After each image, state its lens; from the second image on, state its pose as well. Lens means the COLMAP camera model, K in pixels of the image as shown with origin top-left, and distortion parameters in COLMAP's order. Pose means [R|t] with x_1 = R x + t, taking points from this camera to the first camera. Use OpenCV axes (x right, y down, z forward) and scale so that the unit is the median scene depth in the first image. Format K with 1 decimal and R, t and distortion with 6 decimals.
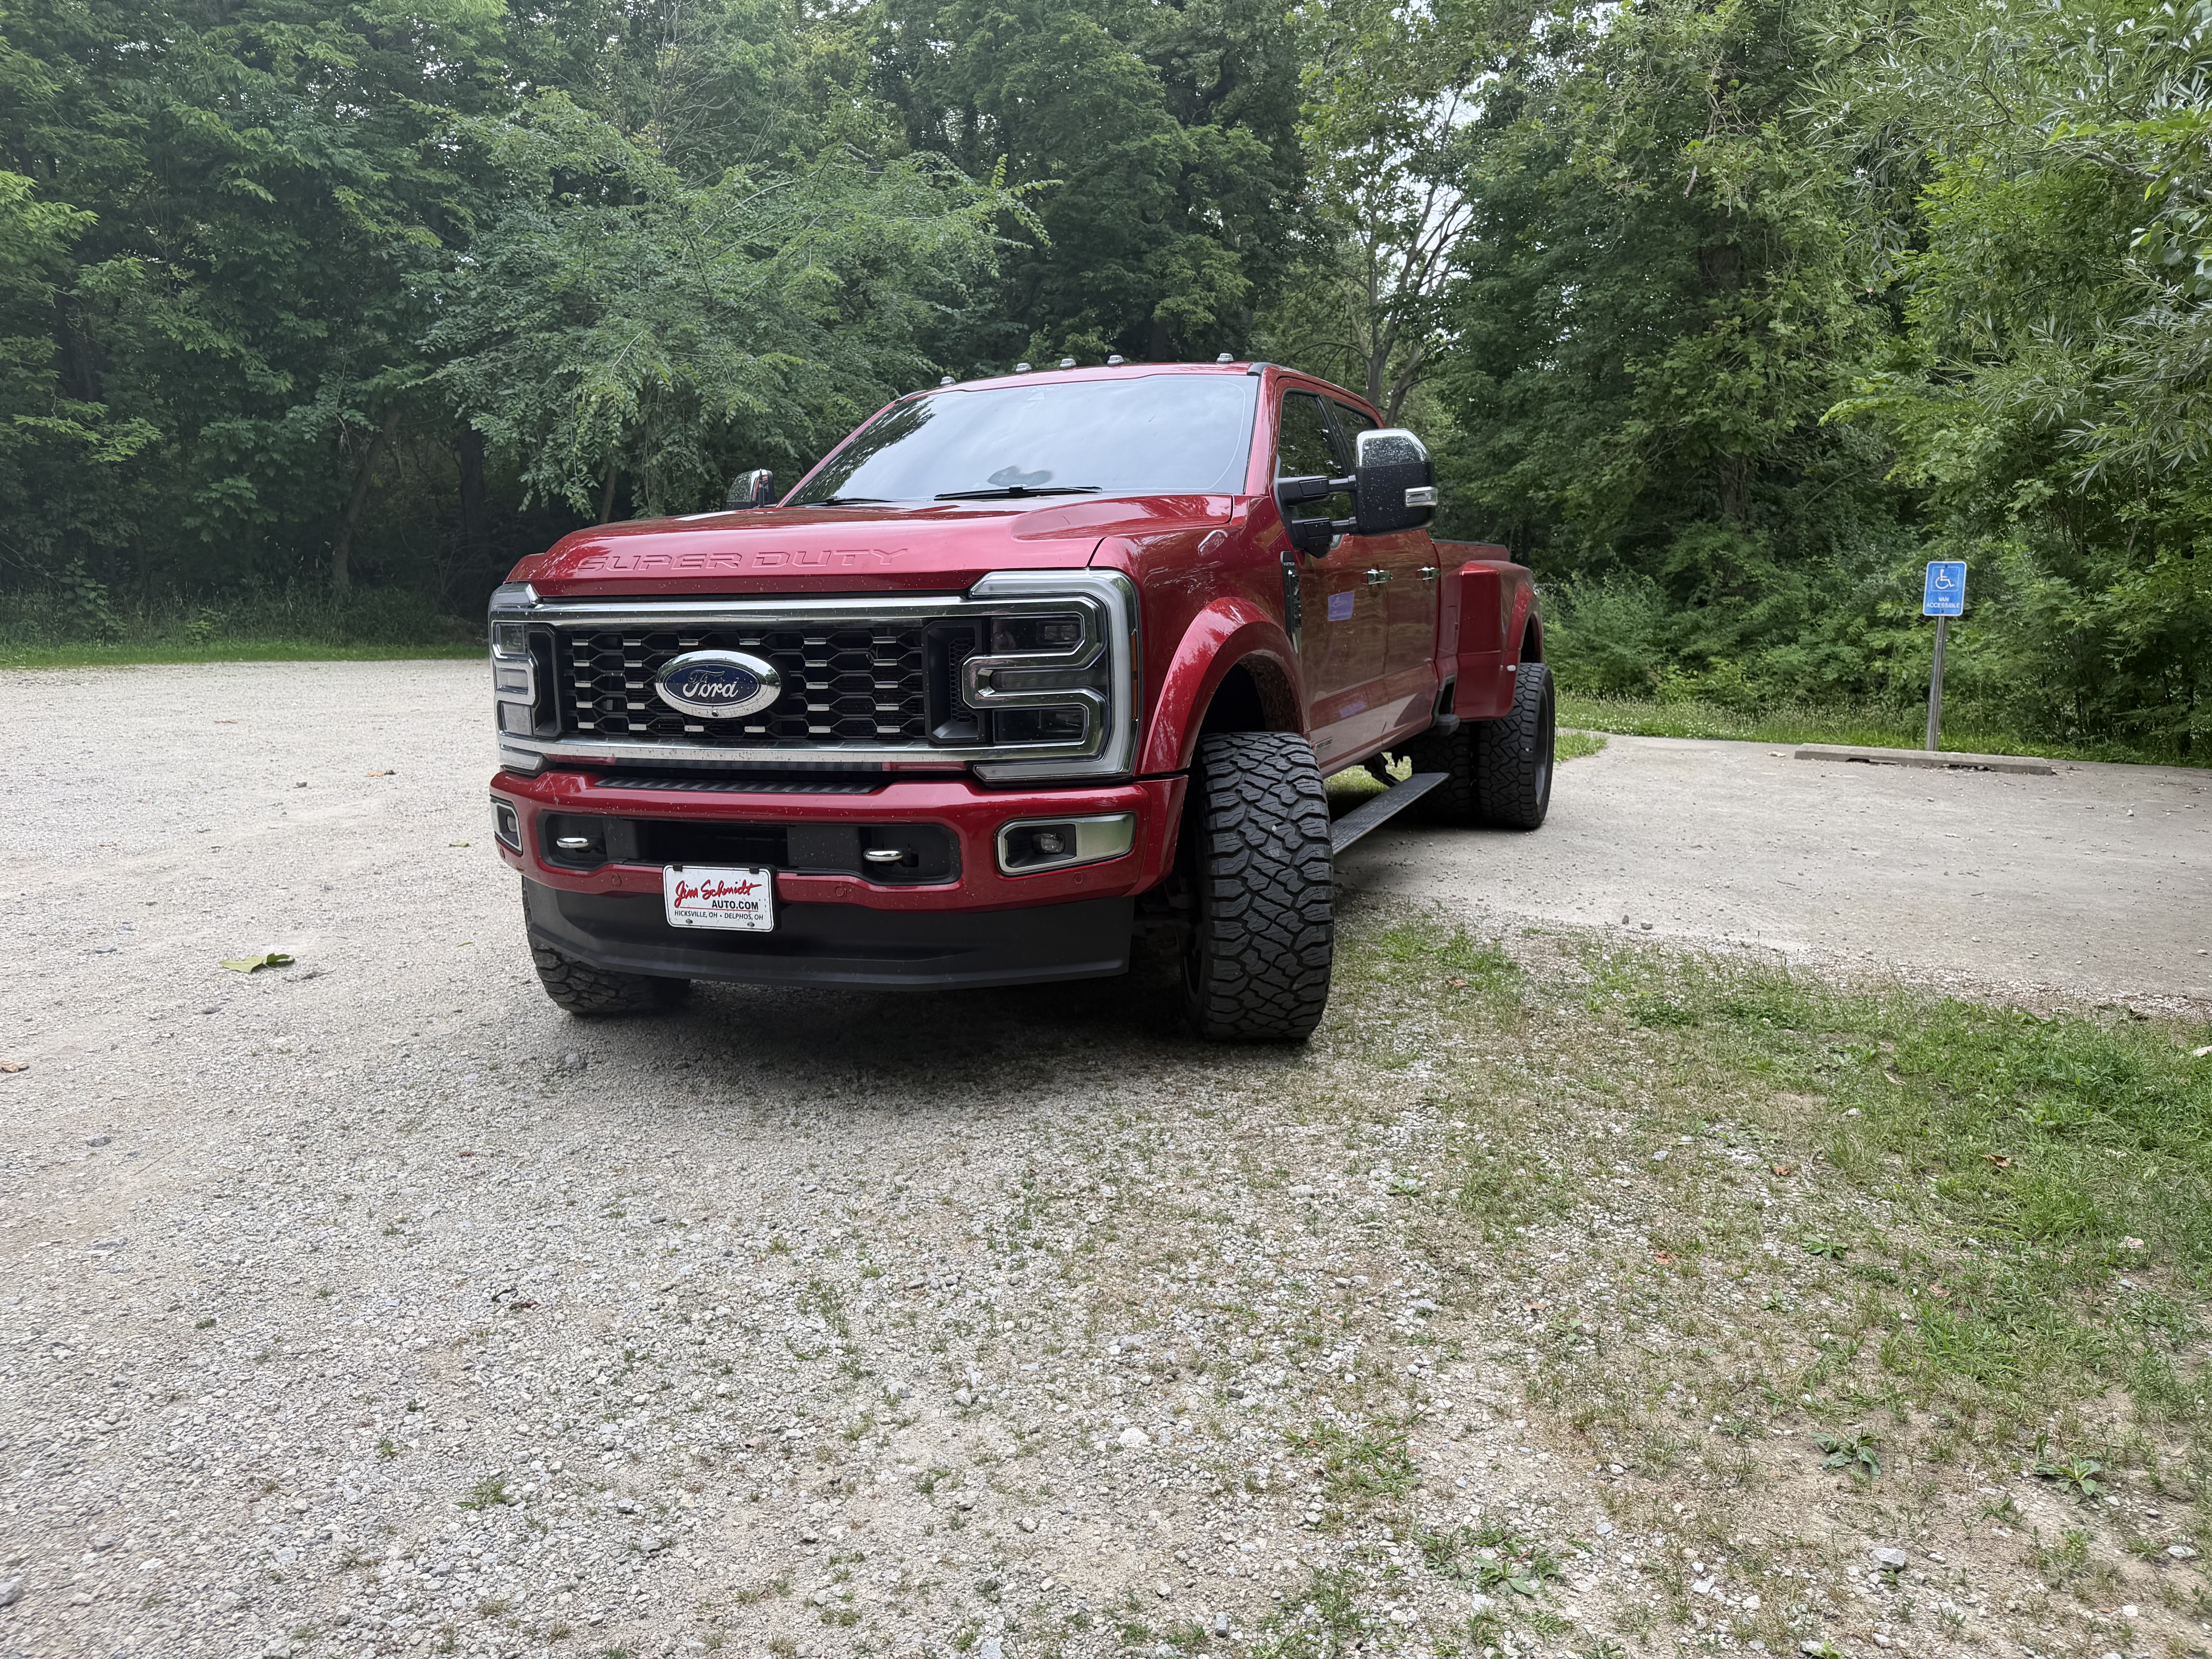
lens RADIAL K [[1549.4, 0, 1106.0], [0, 1549.4, 829.5], [0, 0, 1]] dist [0.123593, -0.151641]
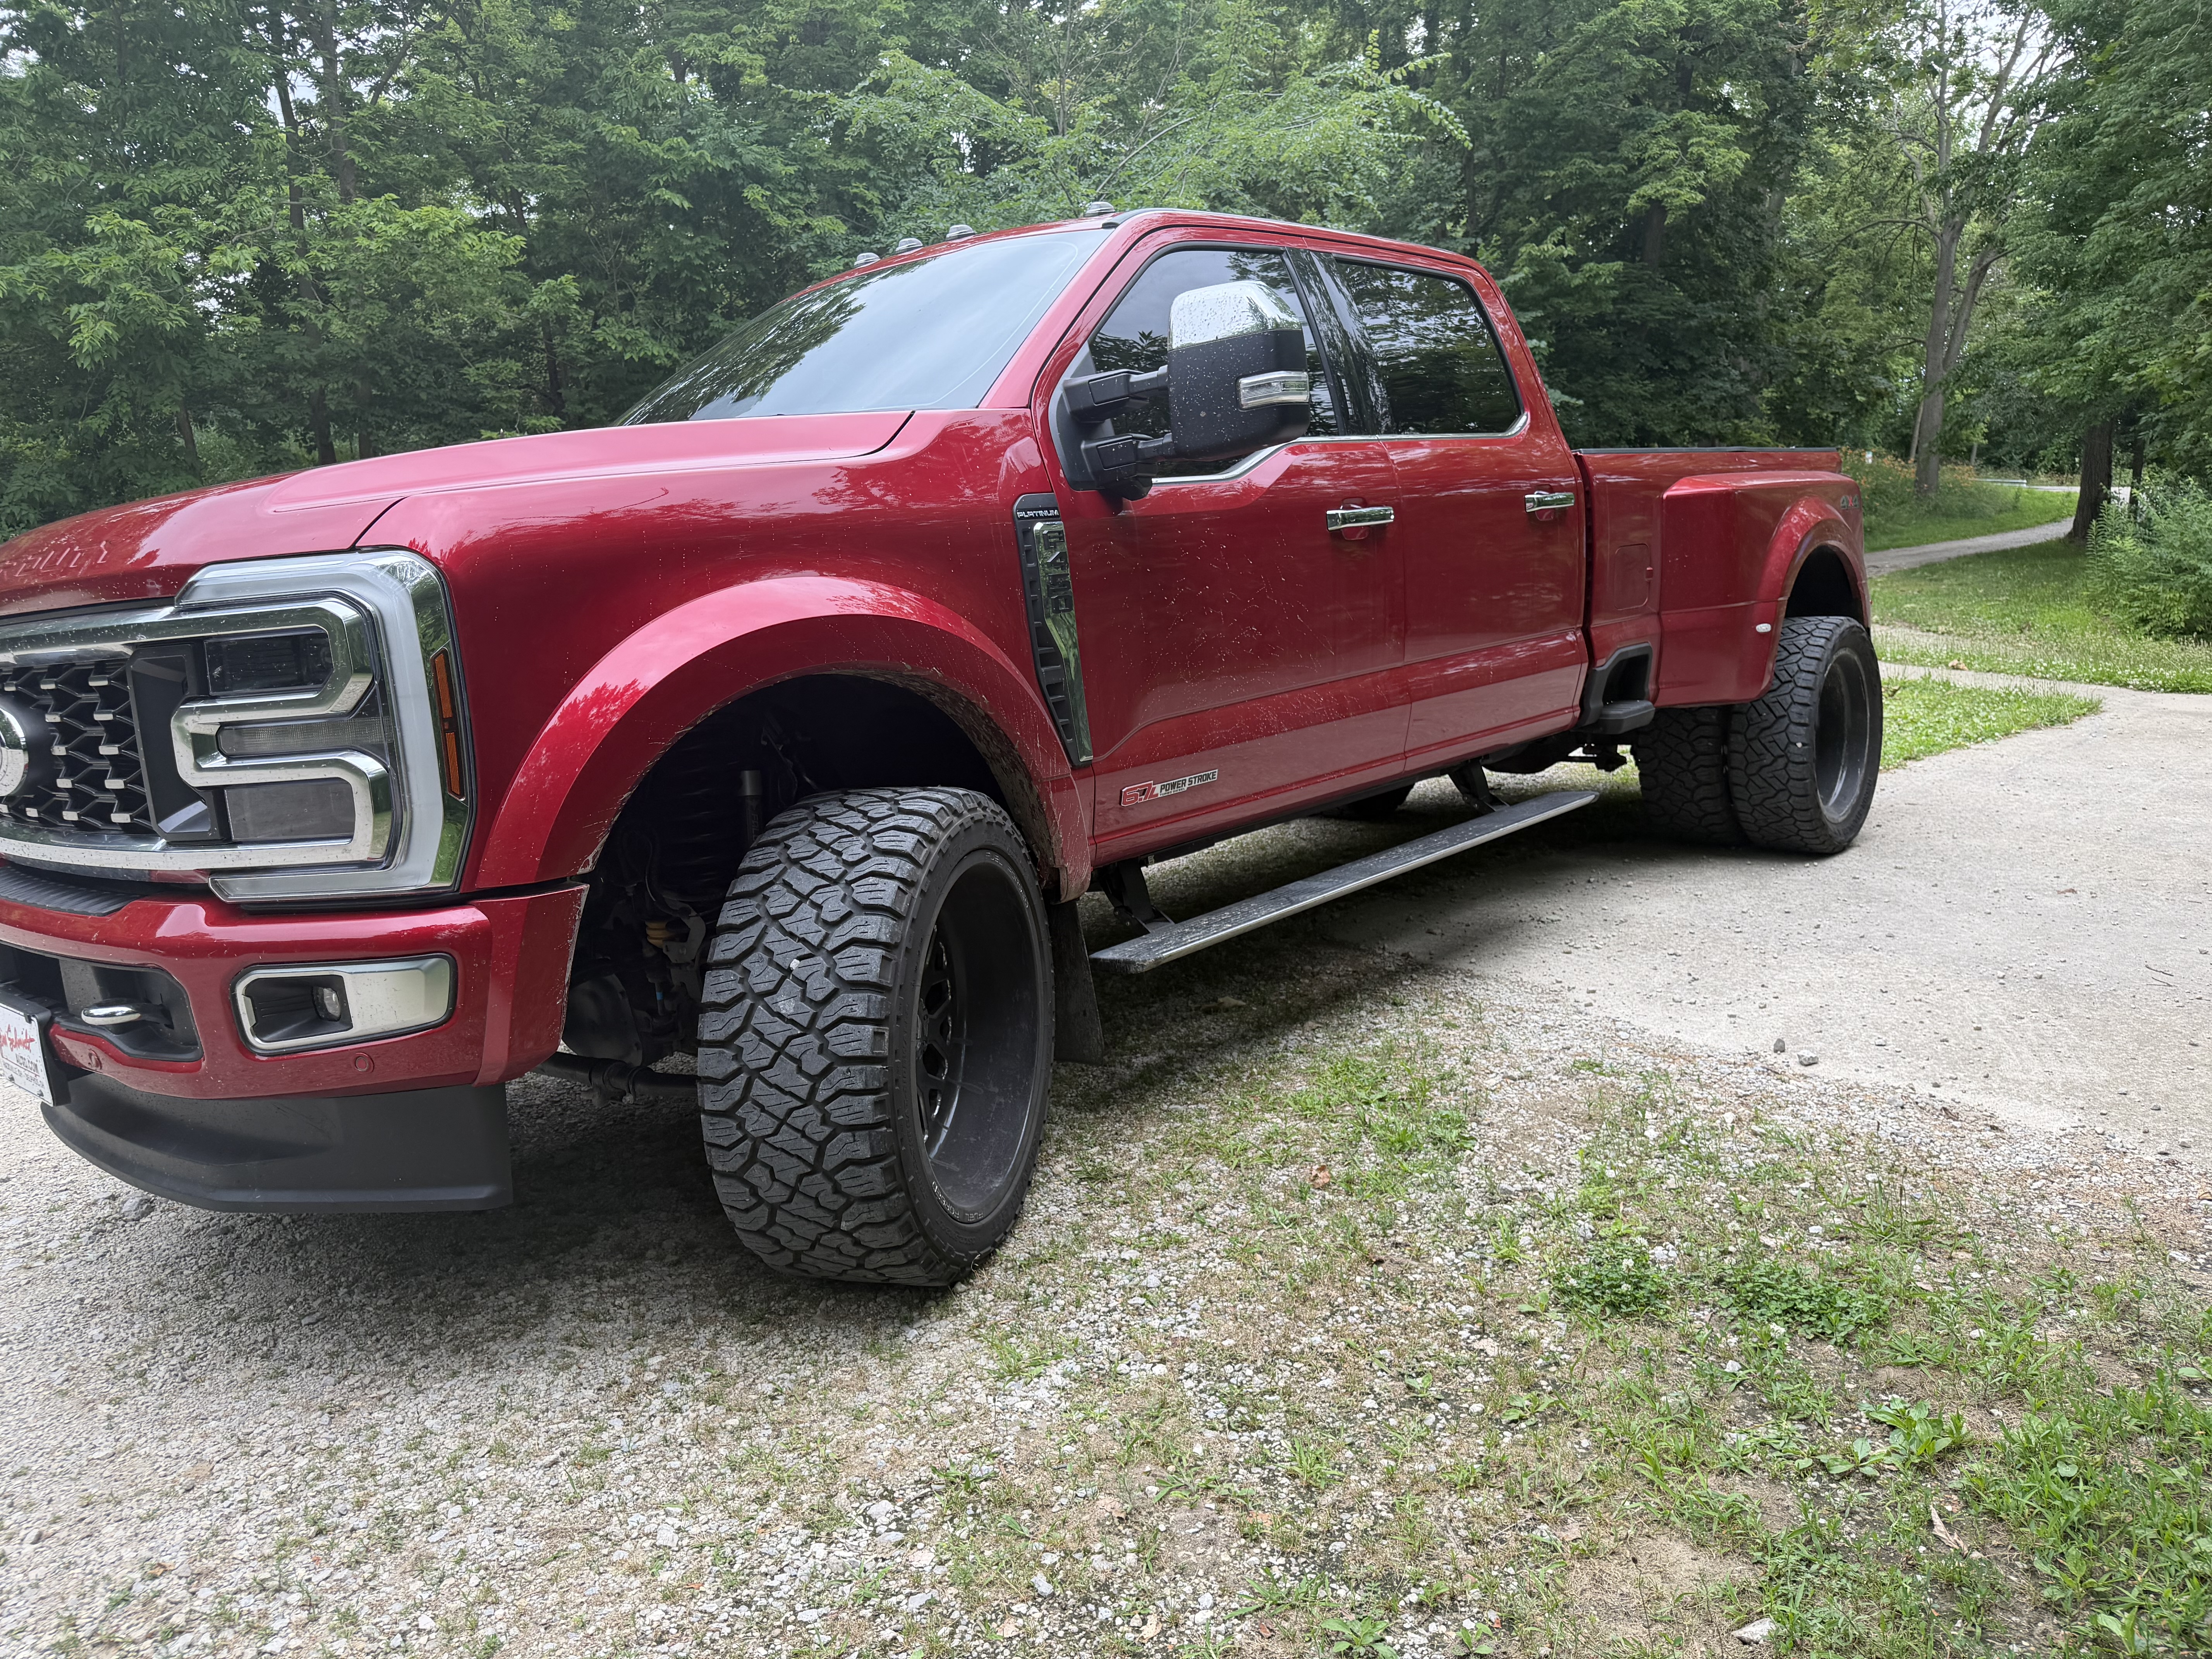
lens RADIAL K [[1565.2, 0, 1106.0], [0, 1565.2, 829.5], [0, 0, 1]] dist [0.094916, -0.161798]
pose [[0.941733, 0.004888, -0.336325, 0.121496], [0.005062, 0.999575, 0.028700, -0.019859], [0.336322, -0.028730, 0.941309, 0.134158]]
